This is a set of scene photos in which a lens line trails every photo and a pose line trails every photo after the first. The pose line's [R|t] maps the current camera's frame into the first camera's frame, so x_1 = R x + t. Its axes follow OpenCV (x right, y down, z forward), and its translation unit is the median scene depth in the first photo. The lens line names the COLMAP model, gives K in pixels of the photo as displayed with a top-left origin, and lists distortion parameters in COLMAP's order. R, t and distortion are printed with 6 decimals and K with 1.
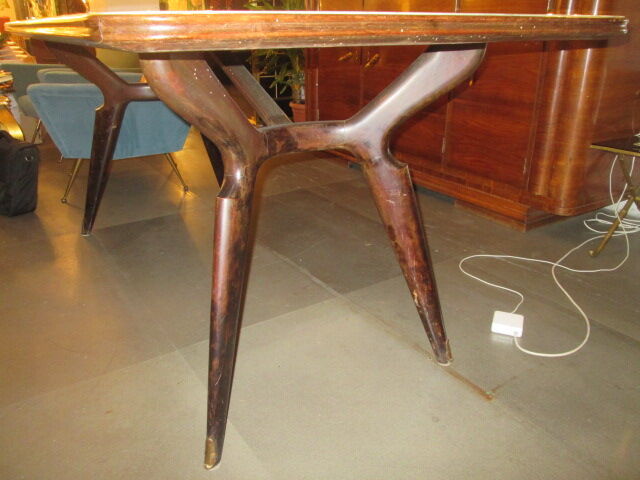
lens RADIAL K [[530.6, 0, 321.6], [0, 530.6, 236.3], [0, 0, 1]] dist [-0.046234, 0.000342]
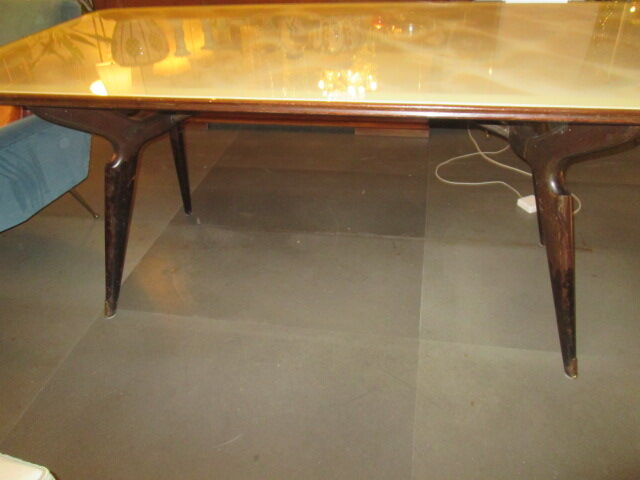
lens RADIAL K [[530.6, 0, 321.6], [0, 530.6, 236.3], [0, 0, 1]] dist [-0.046234, 0.000342]
pose [[0.701597, -0.431069, 0.567398, -0.667615], [0.315670, 0.901891, 0.294863, -0.265629], [-0.638838, -0.027765, 0.768840, 0.184750]]
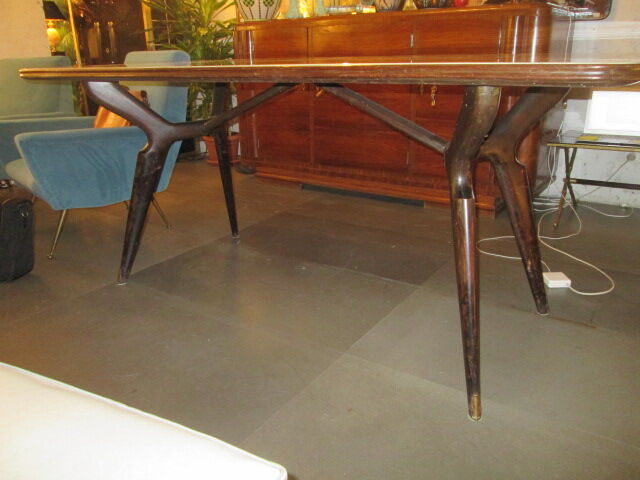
lens RADIAL K [[530.6, 0, 321.6], [0, 530.6, 236.3], [0, 0, 1]] dist [-0.046234, 0.000342]
pose [[0.925850, -0.147214, 0.348038, -0.461146], [0.164810, 0.986095, -0.021326, -0.007714], [-0.340059, 0.077105, 0.937238, -0.031237]]
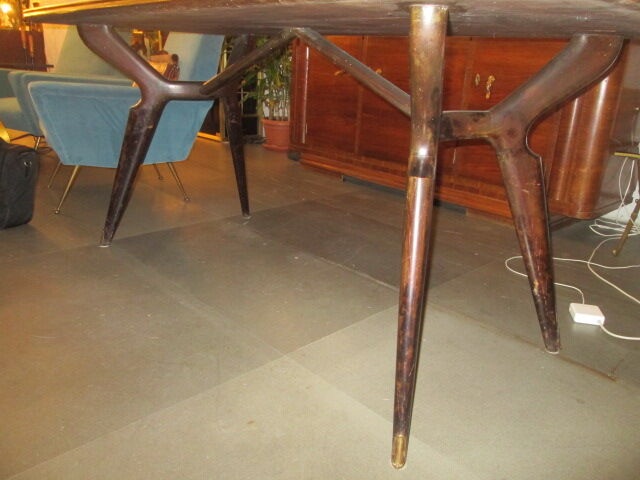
lens RADIAL K [[530.6, 0, 321.6], [0, 530.6, 236.3], [0, 0, 1]] dist [-0.046234, 0.000342]
pose [[0.983919, -0.013792, 0.178083, -0.256853], [0.023124, 0.998459, -0.050437, 0.037406], [-0.177113, 0.053744, 0.982722, 0.041235]]
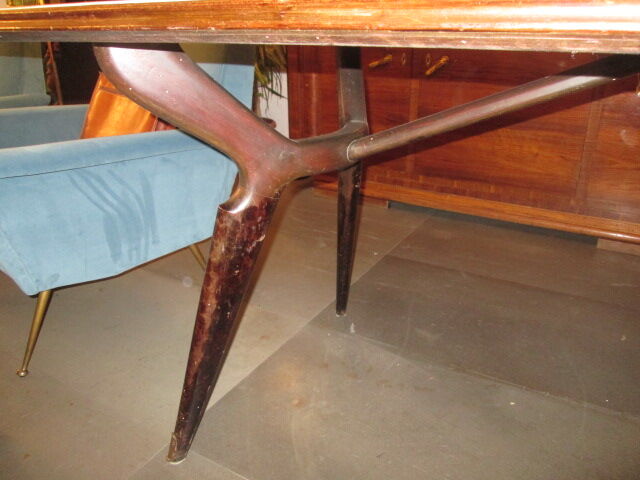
lens RADIAL K [[530.6, 0, 321.6], [0, 530.6, 236.3], [0, 0, 1]] dist [-0.046234, 0.000342]
pose [[0.902868, -0.176199, 0.392152, -0.511517], [0.173946, 0.983877, 0.041586, -0.212471], [-0.393157, 0.030666, 0.918960, 0.537174]]
